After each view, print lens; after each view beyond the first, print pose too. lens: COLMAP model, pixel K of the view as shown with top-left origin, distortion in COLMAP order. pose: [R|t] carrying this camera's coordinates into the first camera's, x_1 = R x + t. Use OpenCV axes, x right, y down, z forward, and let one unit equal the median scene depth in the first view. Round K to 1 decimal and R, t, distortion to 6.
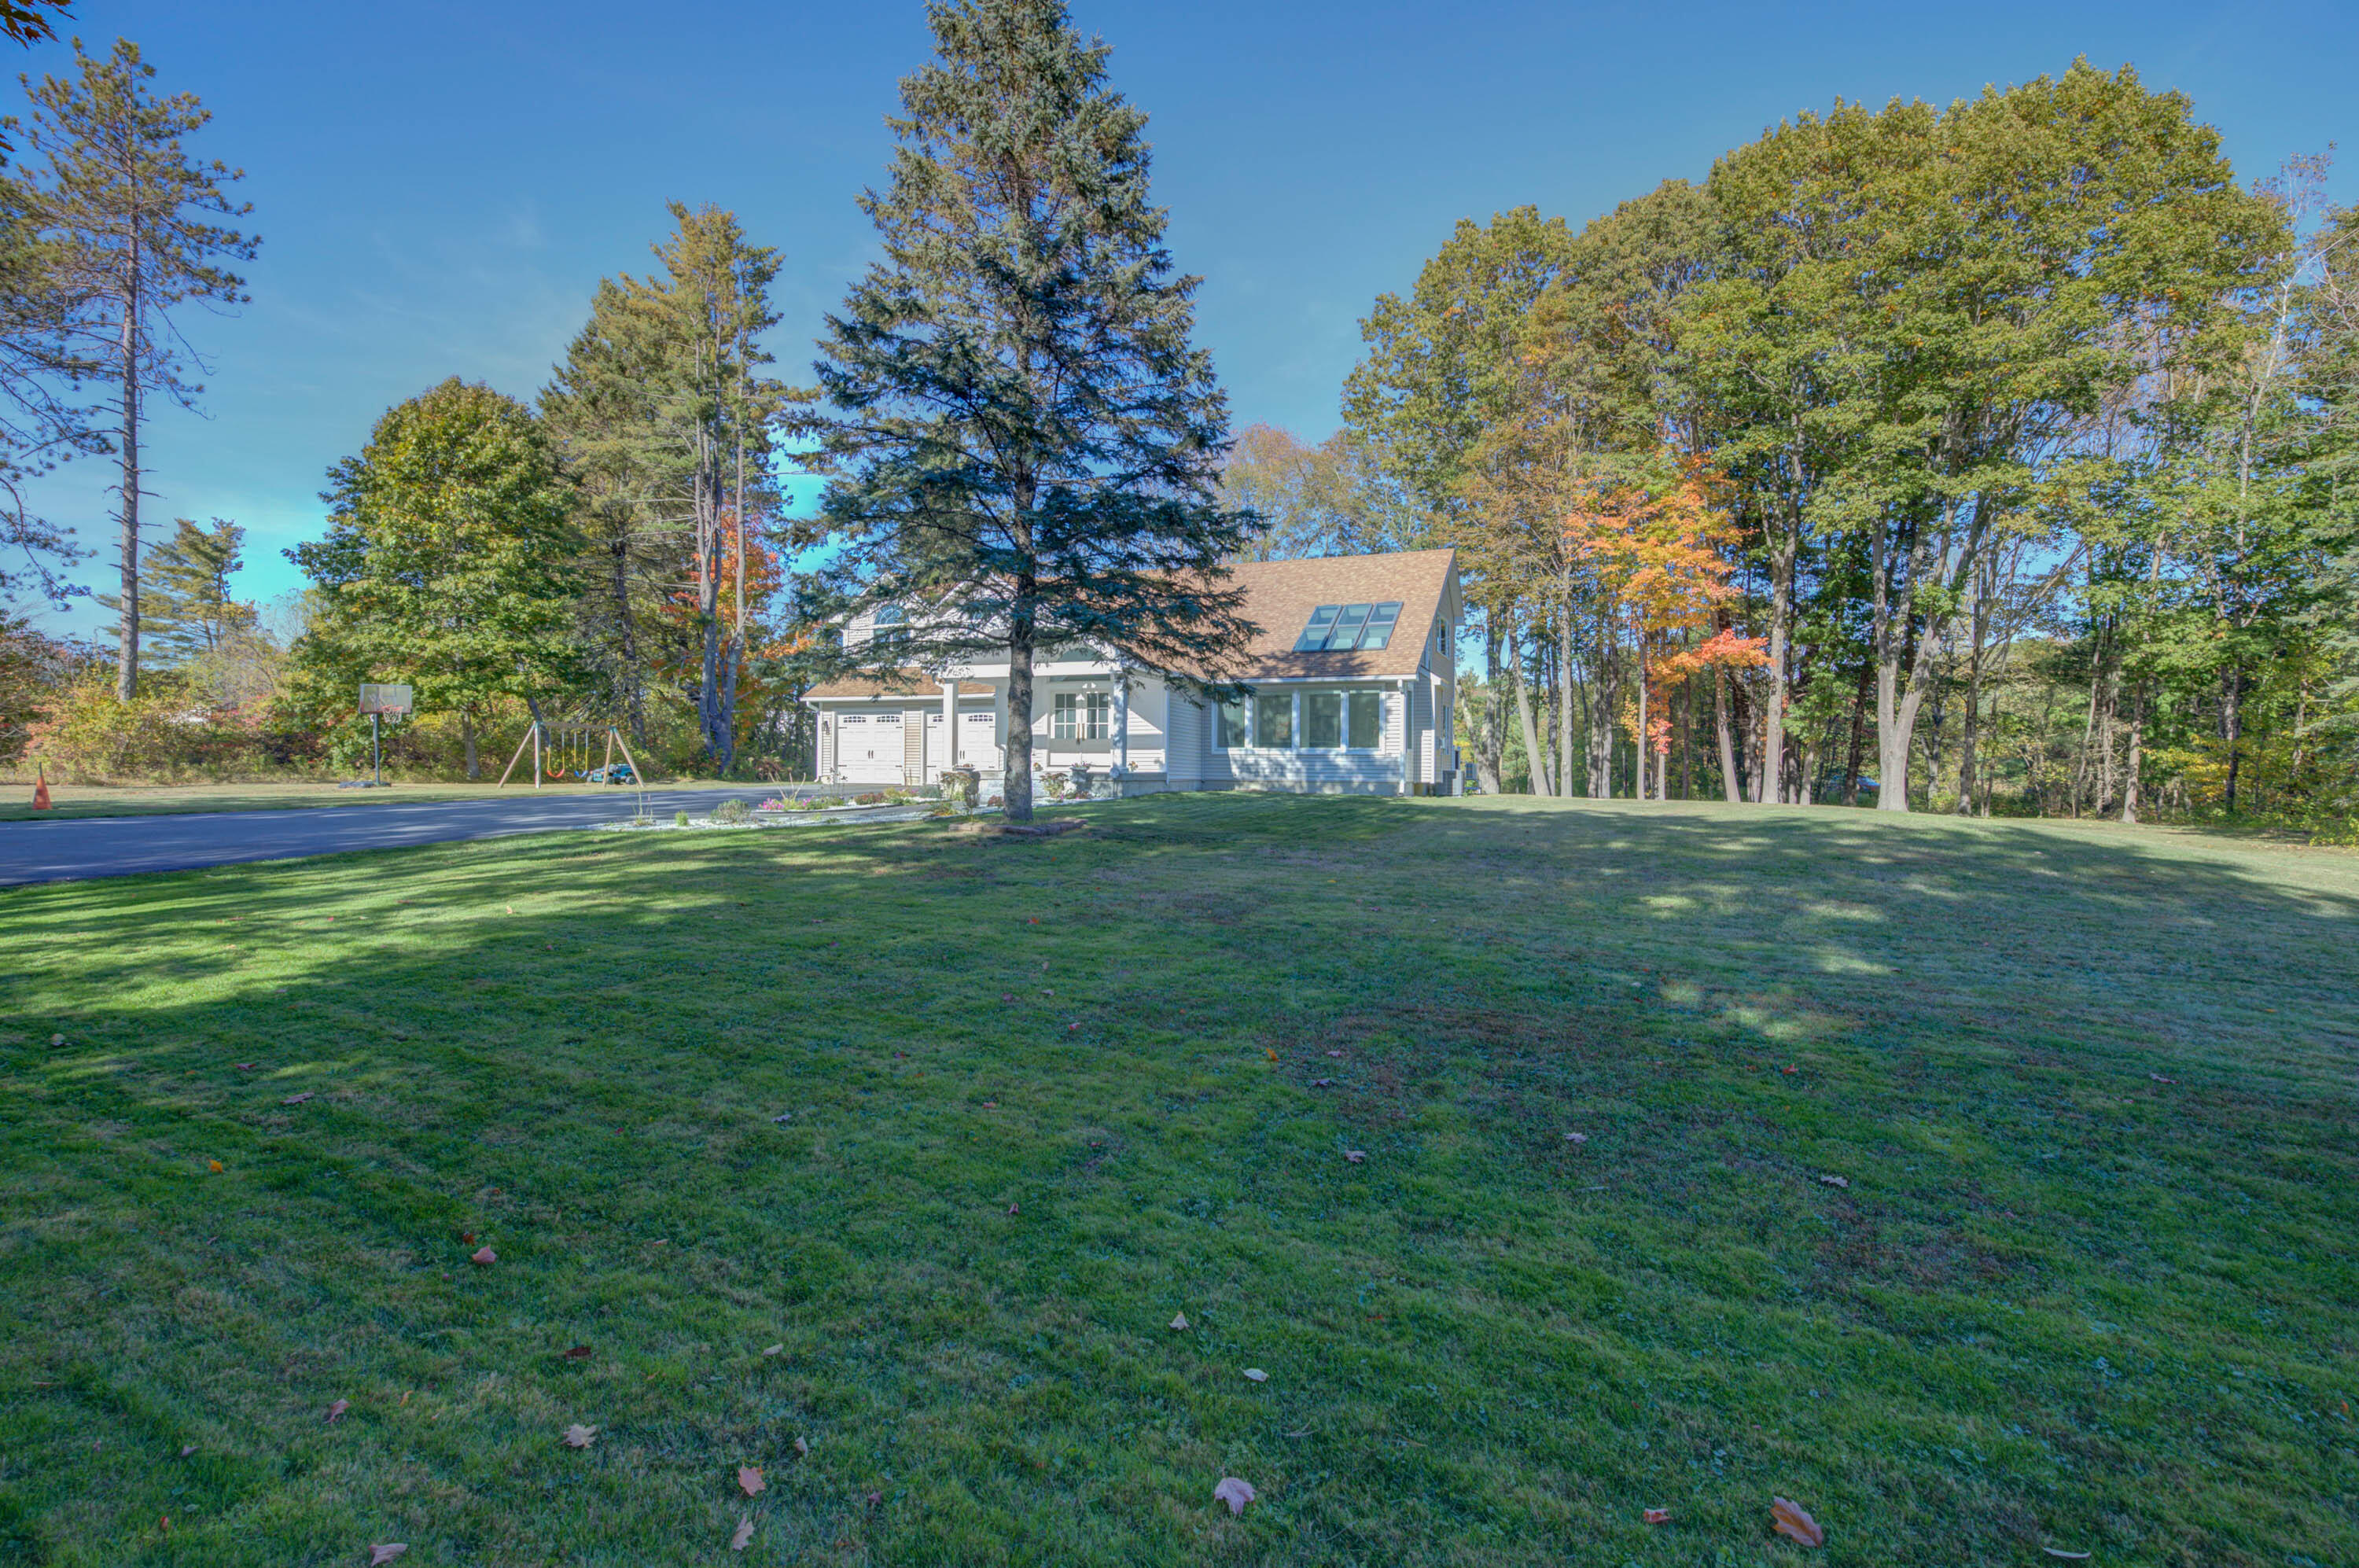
lens RADIAL K [[1064.0, 0, 1174.2], [0, 1064.0, 776.8], [0, 0, 1]] dist [-0.001915, -0.000285]
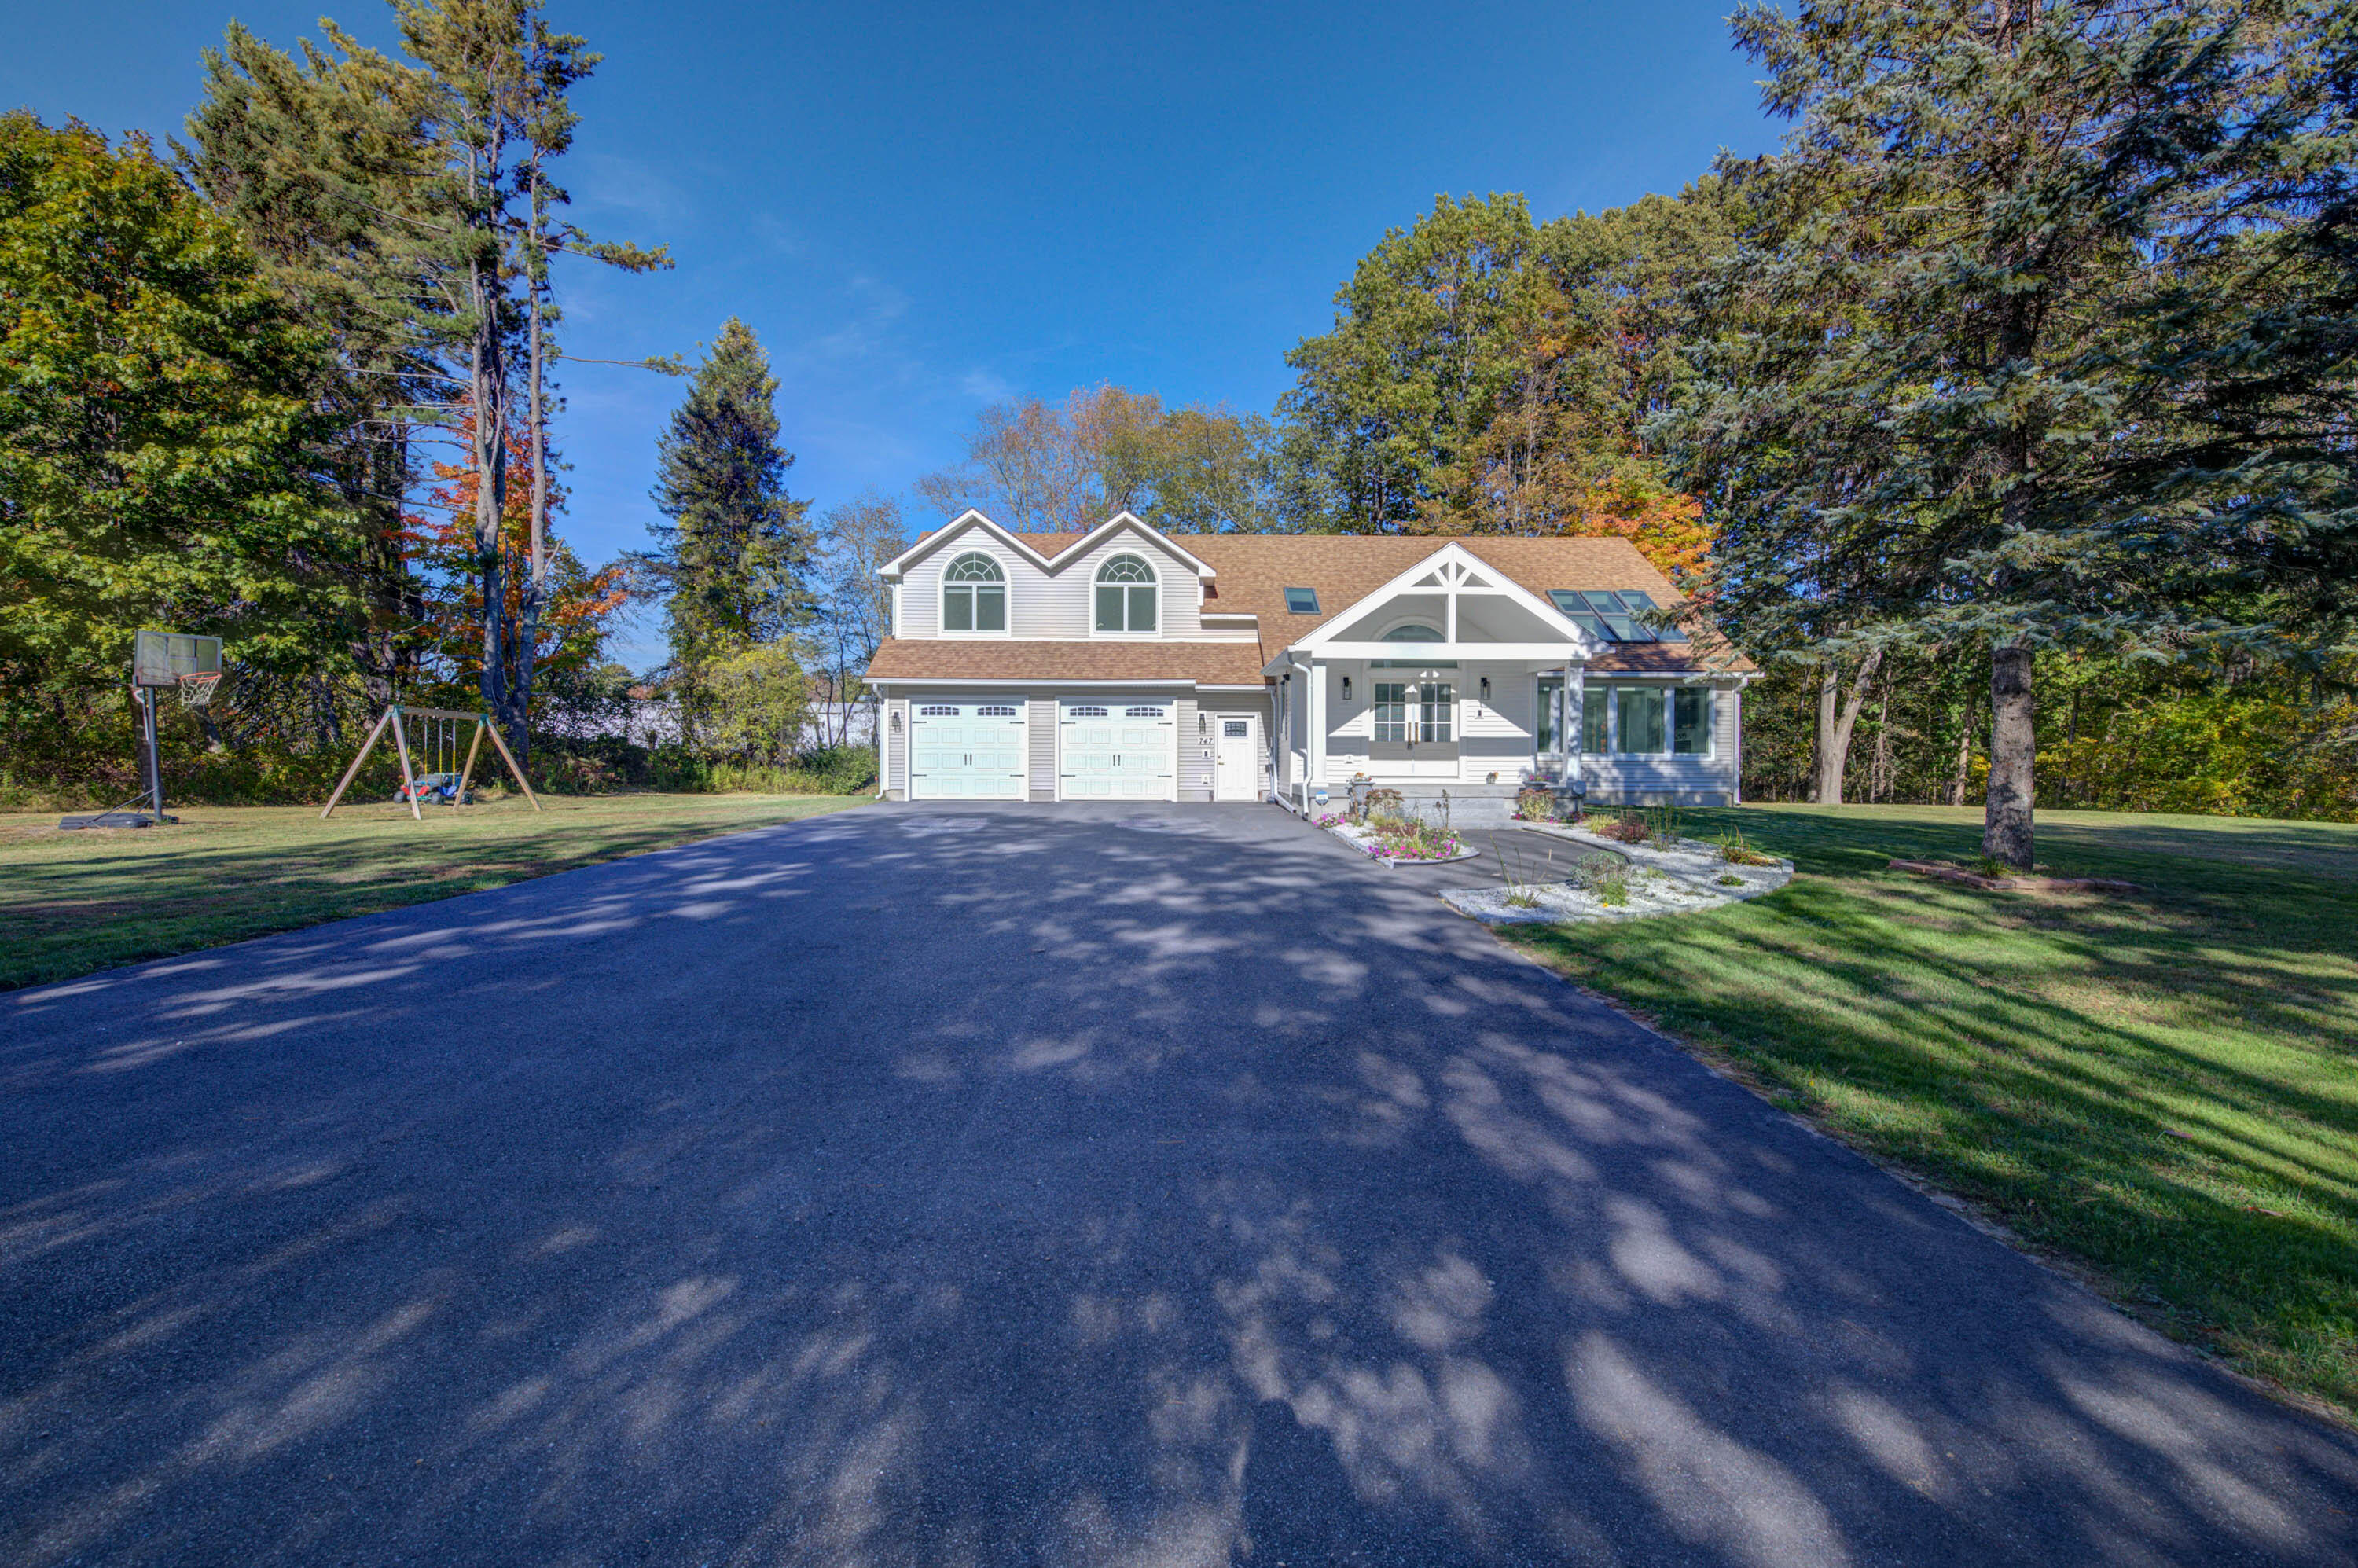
lens RADIAL K [[1063.5, 0, 1182.4], [0, 1063.5, 783.3], [0, 0, 1]] dist [-0.001915, -0.000285]
pose [[0.917987, -0.012374, 0.396417, -0.550293], [0.007489, 0.999876, 0.013868, -0.017578], [-0.396539, -0.009762, 0.917966, 0.349720]]
